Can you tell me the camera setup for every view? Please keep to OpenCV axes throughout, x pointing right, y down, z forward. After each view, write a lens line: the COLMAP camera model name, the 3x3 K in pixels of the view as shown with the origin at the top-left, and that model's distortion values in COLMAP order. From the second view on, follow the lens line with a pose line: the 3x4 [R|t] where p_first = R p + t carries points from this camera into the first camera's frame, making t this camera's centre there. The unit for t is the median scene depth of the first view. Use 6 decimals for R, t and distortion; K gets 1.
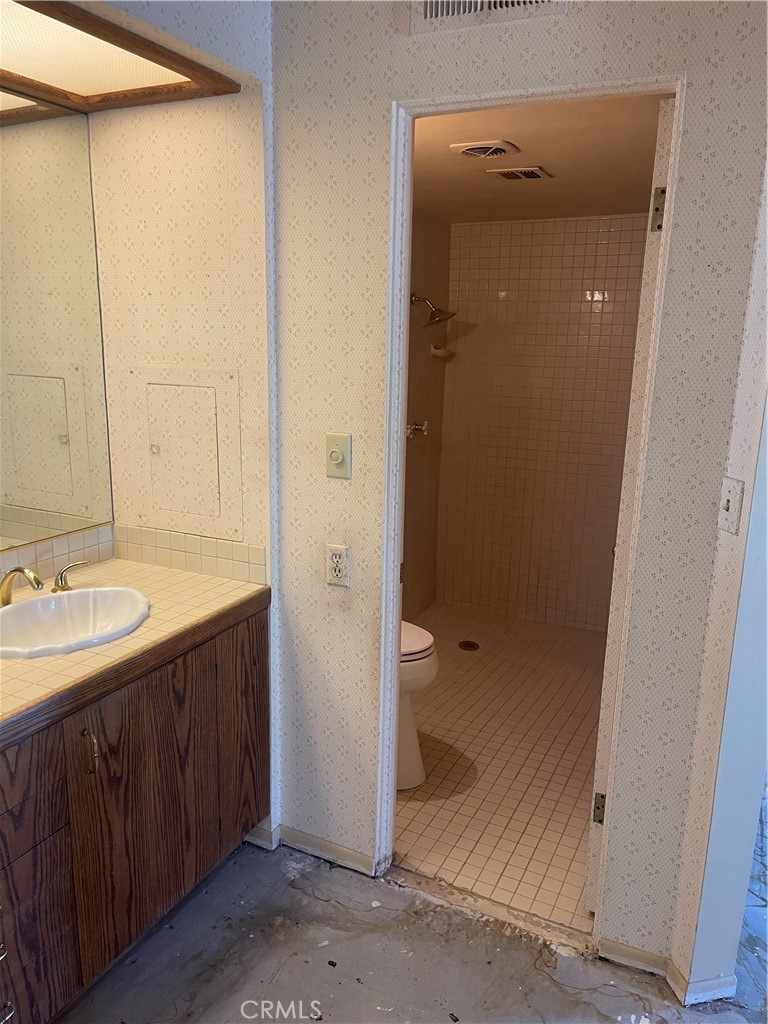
lens RADIAL K [[781.2, 0, 382.3], [0, 781.2, 520.3], [0, 0, 1]] dist [0.072516, -0.091632]
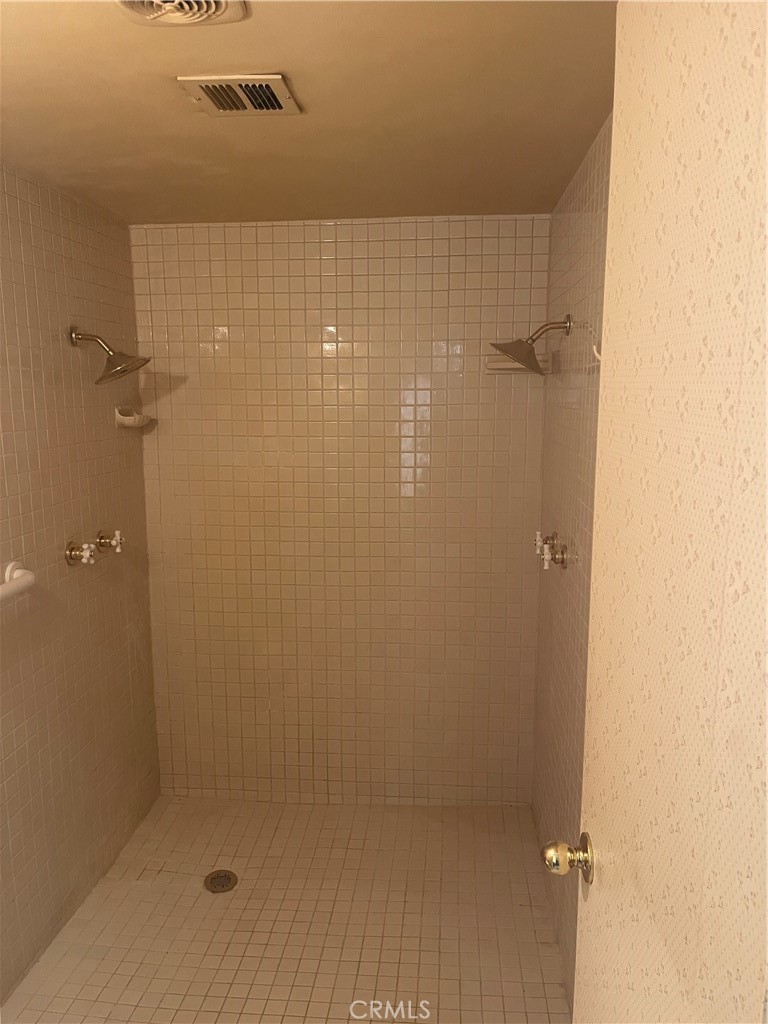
lens RADIAL K [[781.2, 0, 382.3], [0, 781.2, 520.3], [0, 0, 1]] dist [0.072516, -0.091632]
pose [[0.935302, -0.084077, 0.343716, 0.038024], [0.104275, 0.993716, -0.040673, -0.086020], [-0.338137, 0.073882, 0.938192, 0.337578]]
